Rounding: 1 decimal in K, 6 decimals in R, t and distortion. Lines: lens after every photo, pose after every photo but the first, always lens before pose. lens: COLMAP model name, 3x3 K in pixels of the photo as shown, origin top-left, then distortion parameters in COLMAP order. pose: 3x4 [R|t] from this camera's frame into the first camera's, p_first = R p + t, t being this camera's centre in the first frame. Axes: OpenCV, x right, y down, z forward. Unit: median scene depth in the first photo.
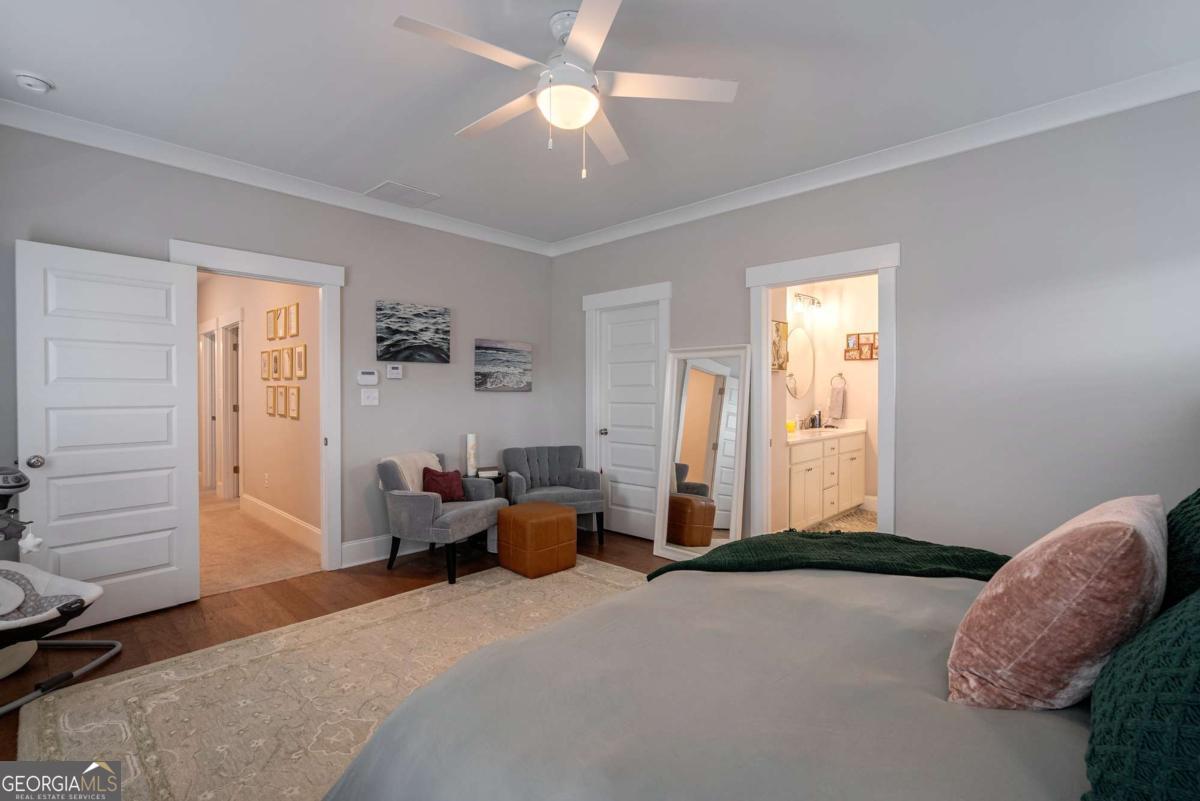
lens RADIAL K [[531.2, 0, 602.4], [0, 531.2, 404.0], [0, 0, 1]] dist [0.002019, 0.000160]
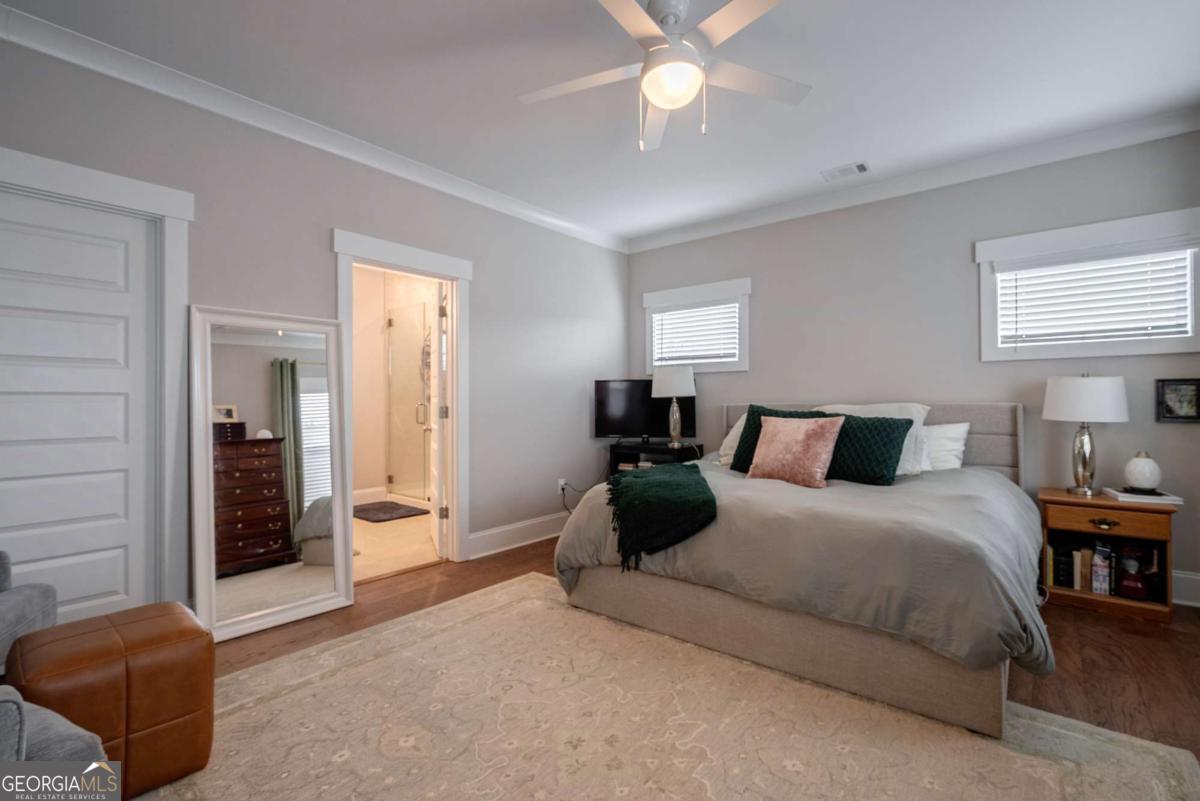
lens RADIAL K [[531.2, 0, 602.4], [0, 531.2, 404.0], [0, 0, 1]] dist [0.002019, 0.000160]
pose [[-0.065977, -0.006724, 0.997798, -0.632821], [0.013286, 0.999883, 0.007616, 0.017439], [-0.997733, 0.013759, -0.065880, 0.710484]]
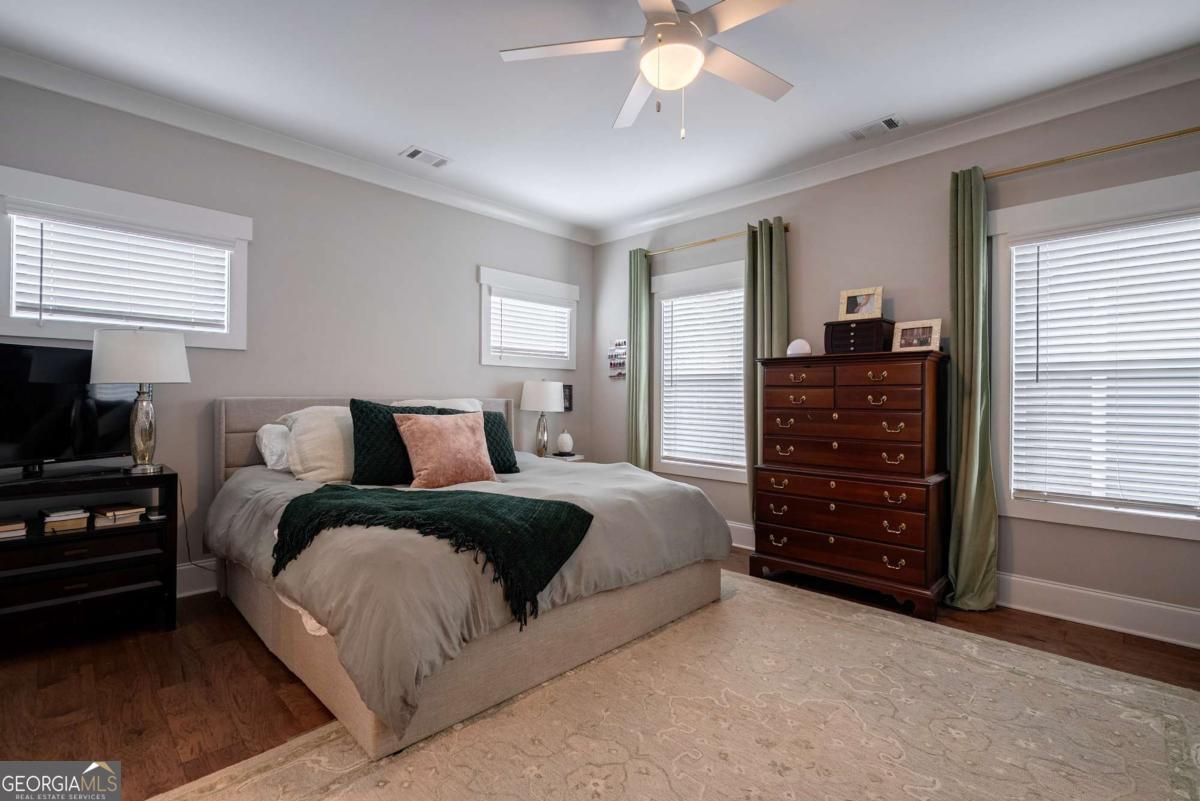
lens RADIAL K [[542.6, 0, 603.4], [0, 542.6, 396.0], [0, 0, 1]] dist [-0.001241, -0.000470]
pose [[-0.999232, -0.007515, 0.038467, 0.008093], [-0.007460, 0.999971, 0.001554, 0.023033], [-0.038478, 0.001266, -0.999259, 1.180373]]
